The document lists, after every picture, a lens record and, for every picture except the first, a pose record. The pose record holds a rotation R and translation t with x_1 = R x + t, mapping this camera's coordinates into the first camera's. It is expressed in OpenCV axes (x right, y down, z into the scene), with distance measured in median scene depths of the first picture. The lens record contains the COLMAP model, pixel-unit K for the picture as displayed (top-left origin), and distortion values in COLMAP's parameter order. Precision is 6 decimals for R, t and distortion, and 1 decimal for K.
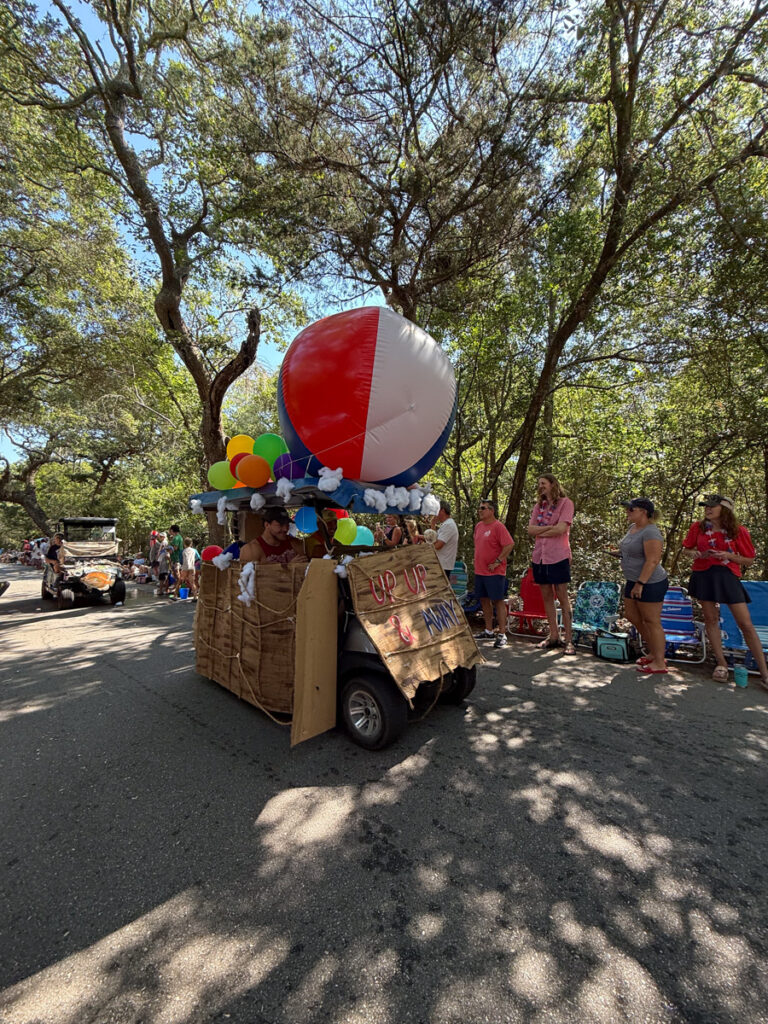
lens RADIAL K [[413.1, 0, 382.6], [0, 413.1, 509.1], [0, 0, 1]] dist [-0.000039, 0.000025]
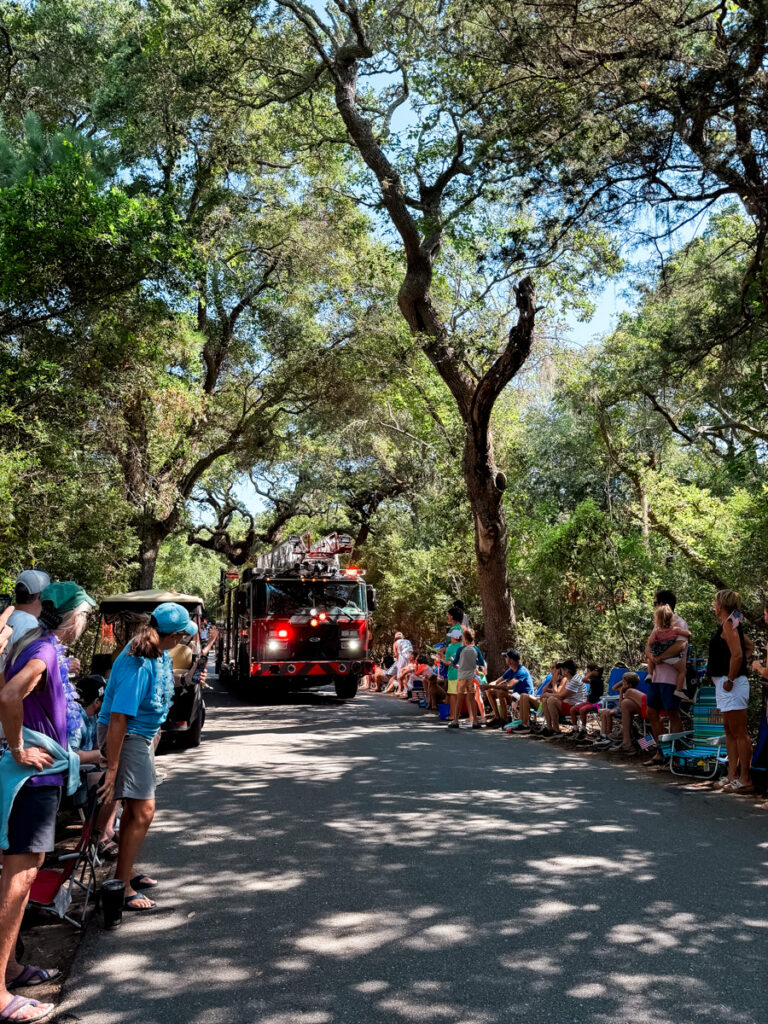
lens RADIAL K [[814.9, 0, 384.0], [0, 814.9, 512.0], [0, 0, 1]] dist [-0.000322, -0.000464]
pose [[0.834492, -0.056493, -0.548116, 0.166786], [0.014978, 0.996689, -0.079922, -0.015391], [0.550816, 0.058485, 0.832575, -0.152188]]
